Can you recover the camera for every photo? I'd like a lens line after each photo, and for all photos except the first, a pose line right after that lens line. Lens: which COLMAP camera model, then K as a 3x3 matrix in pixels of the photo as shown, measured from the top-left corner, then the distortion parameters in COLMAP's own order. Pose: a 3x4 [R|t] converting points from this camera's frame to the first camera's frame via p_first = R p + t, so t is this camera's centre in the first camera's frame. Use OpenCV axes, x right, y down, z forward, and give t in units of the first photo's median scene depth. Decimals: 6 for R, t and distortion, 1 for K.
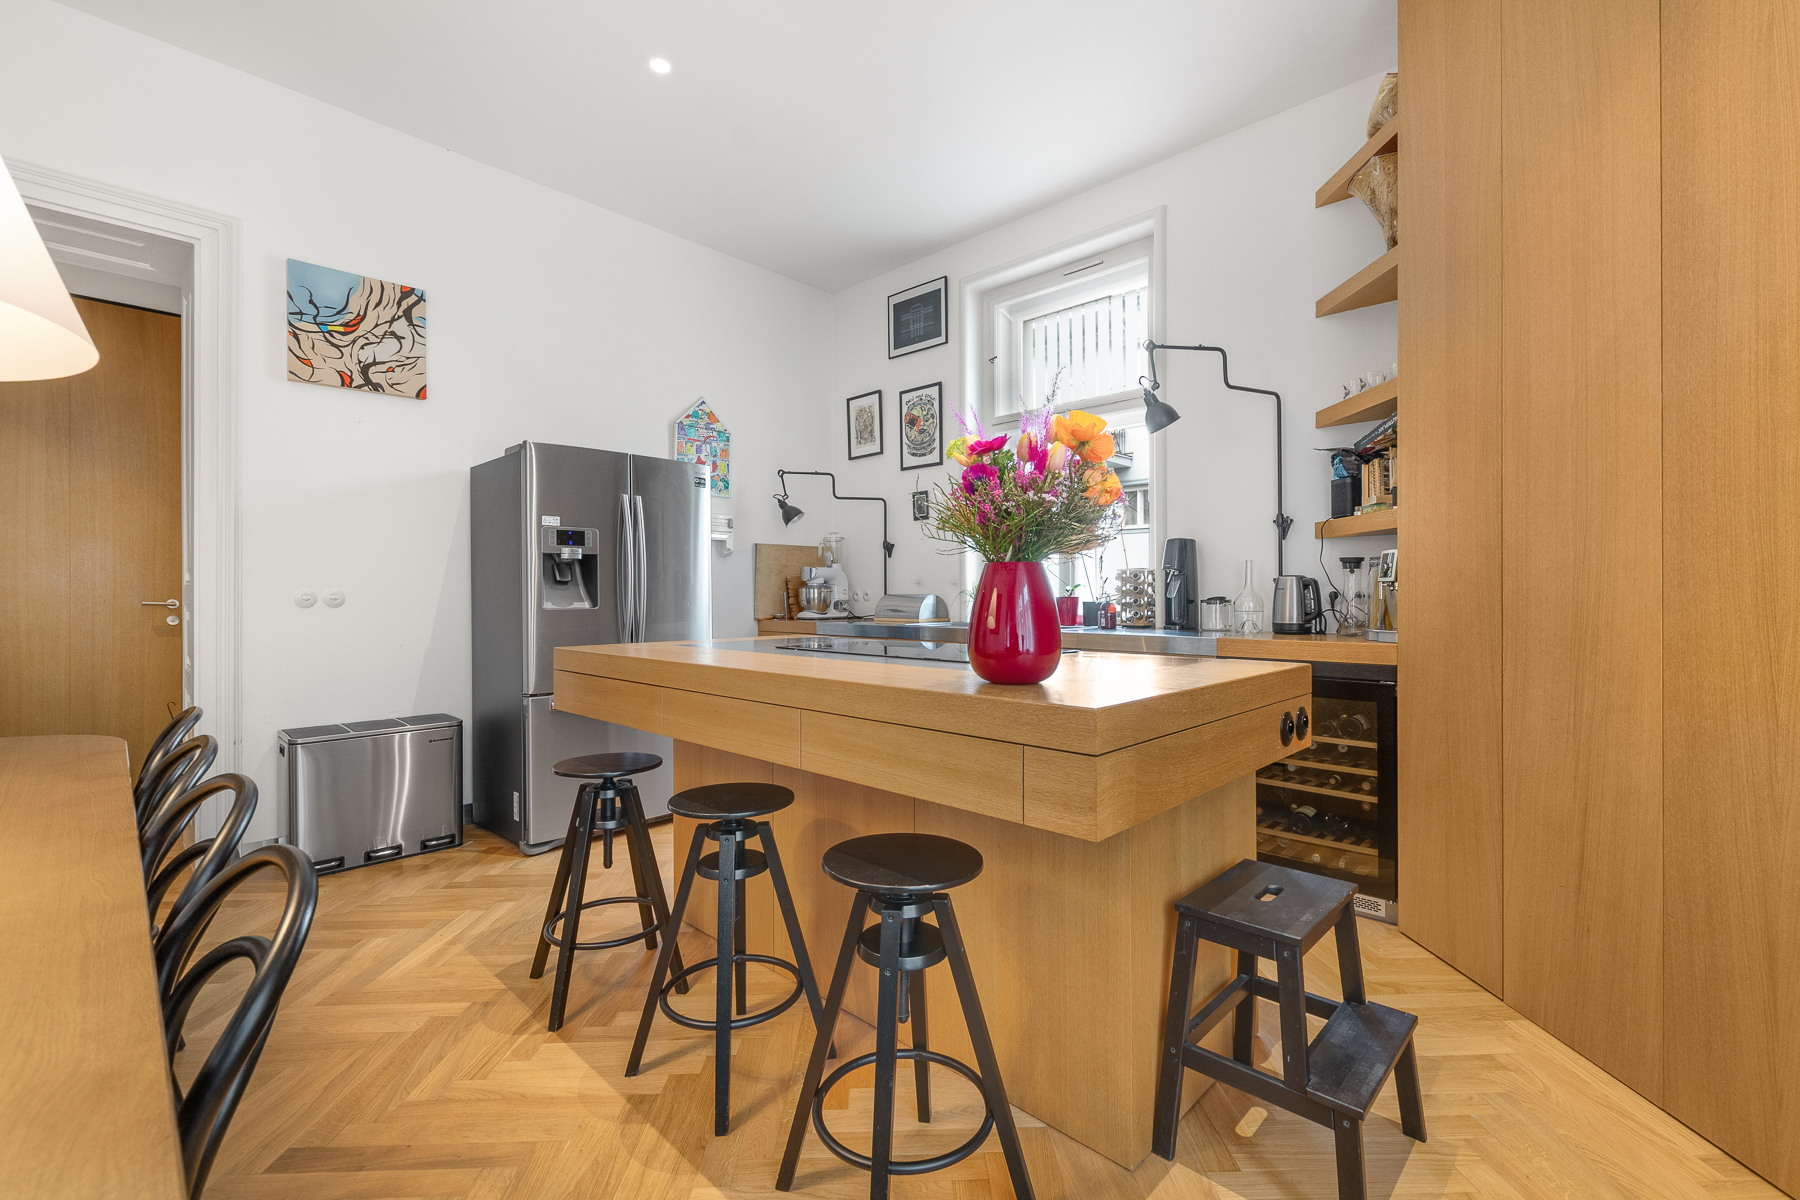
lens RADIAL K [[789.2, 0, 910.6], [0, 789.2, 595.5], [0, 0, 1]] dist [0.000793, -0.000008]
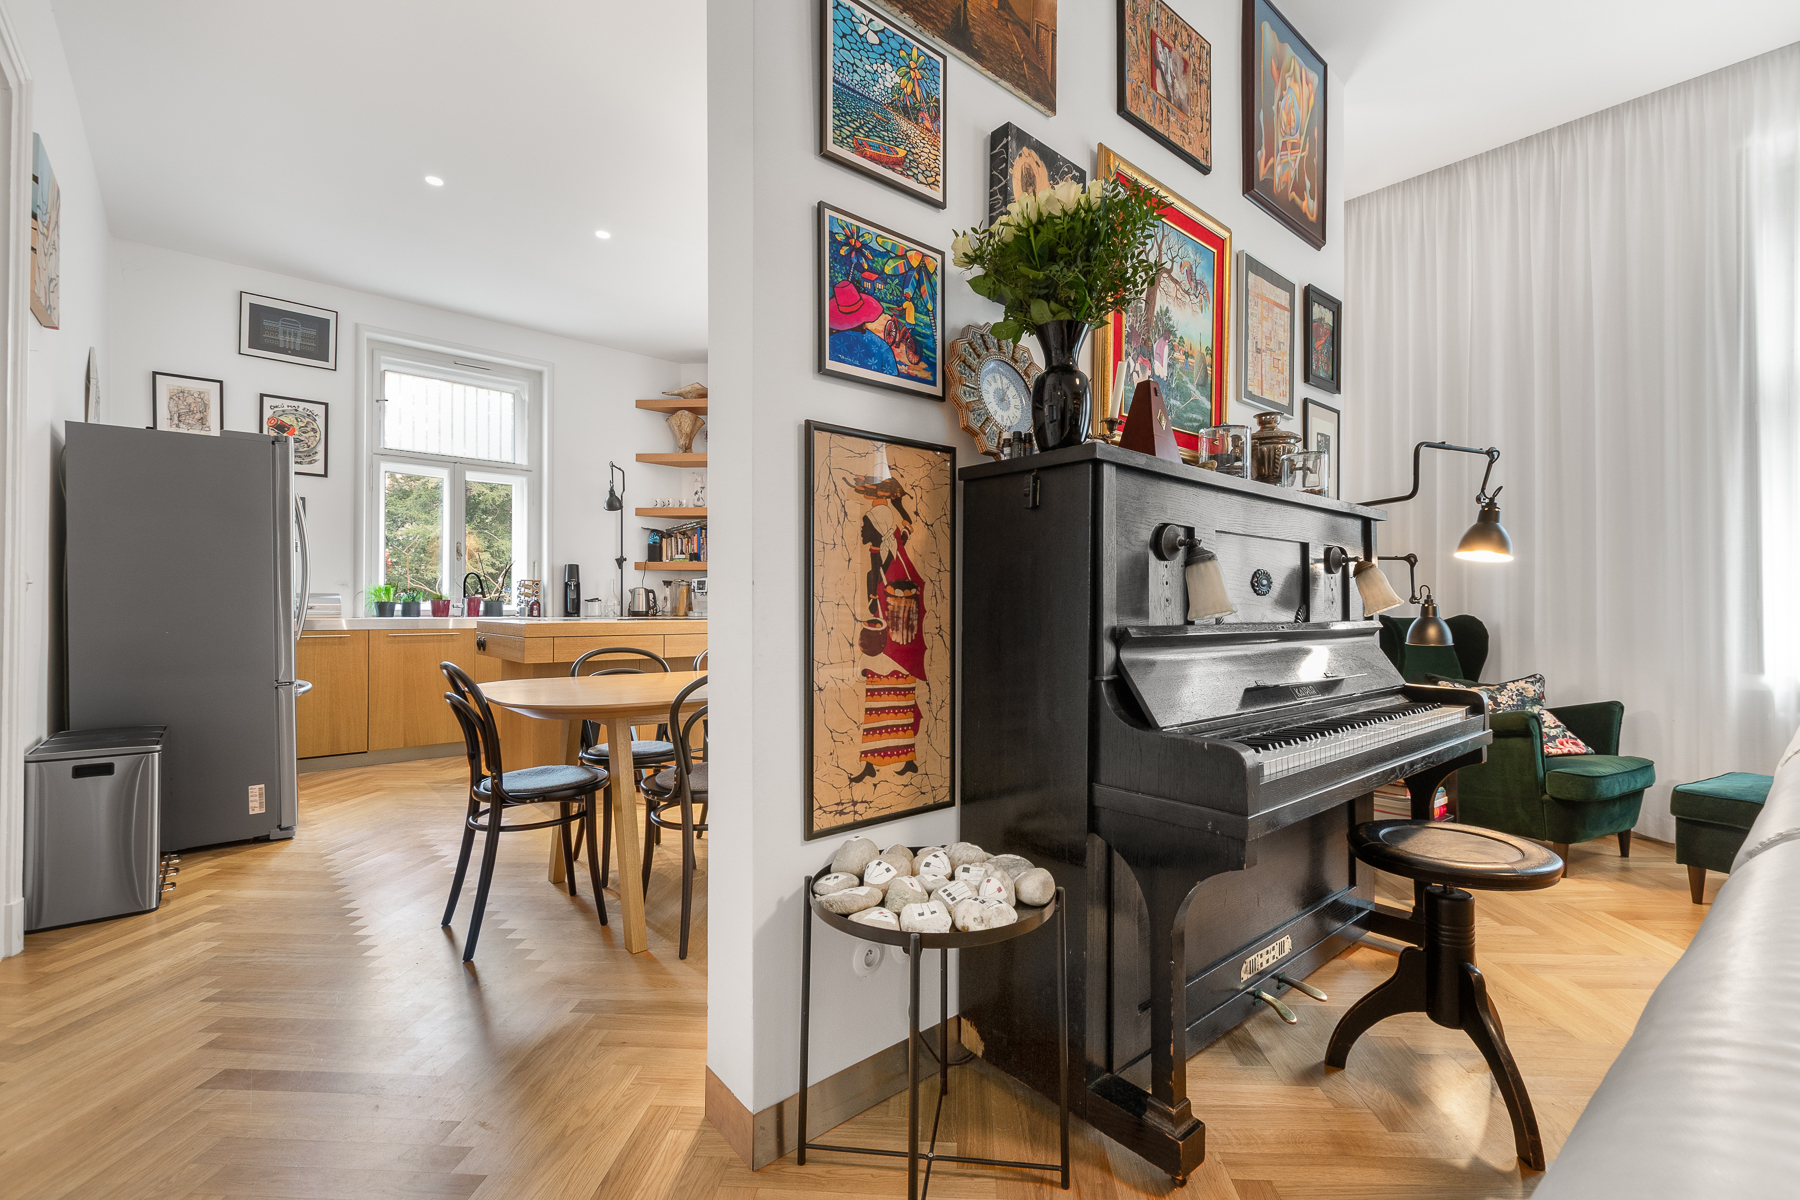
lens RADIAL K [[784.1, 0, 911.1], [0, 784.1, 595.3], [0, 0, 1]] dist [0.002944, 0.000529]
pose [[0.084760, 0.018477, 0.996230, -1.258146], [0.002502, 0.999821, -0.018757, 0.028585], [-0.996398, 0.004082, 0.084699, 0.115392]]
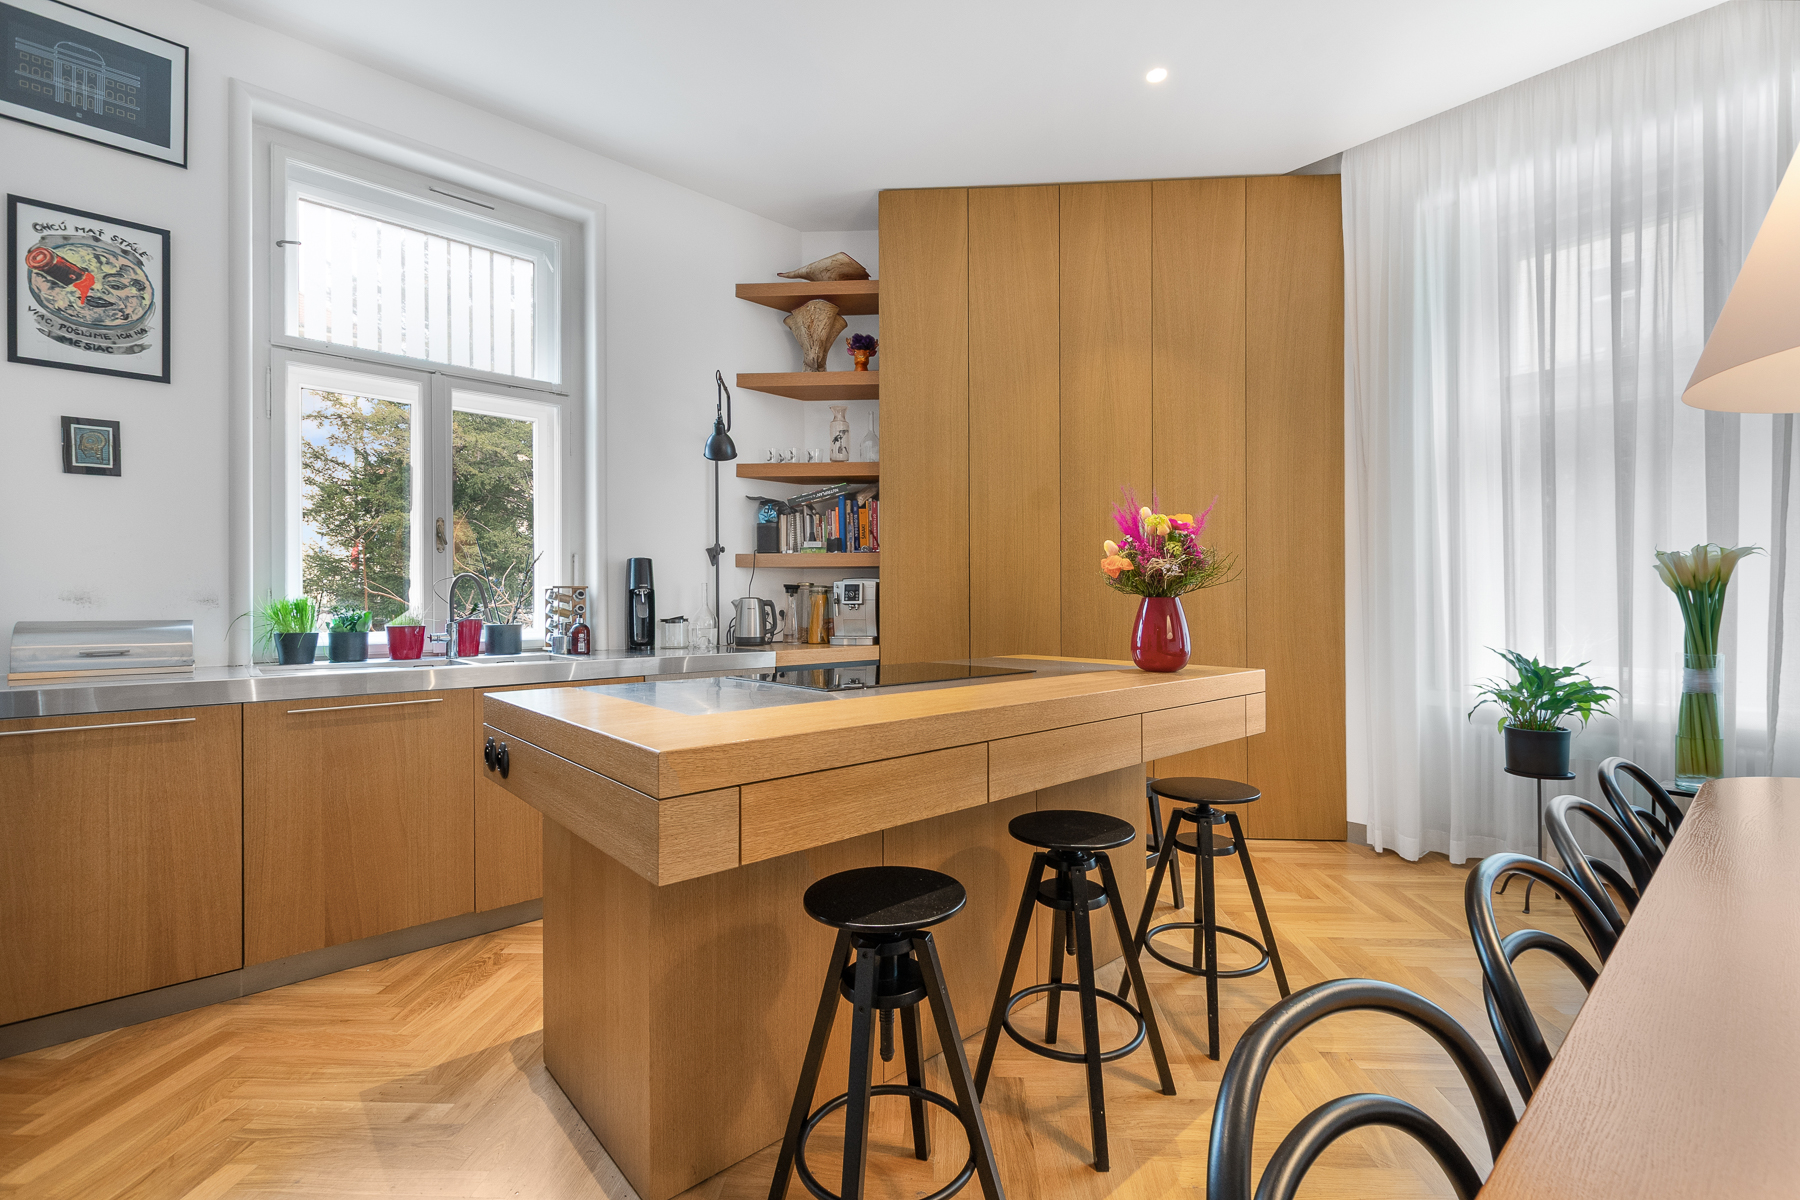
lens RADIAL K [[789.2, 0, 910.6], [0, 789.2, 595.5], [0, 0, 1]] dist [0.000793, -0.000008]
pose [[0.073291, 0.010316, 0.997257, -0.593160], [0.007522, 0.999912, -0.010896, -0.011878], [-0.997282, 0.008300, 0.073207, 0.575010]]
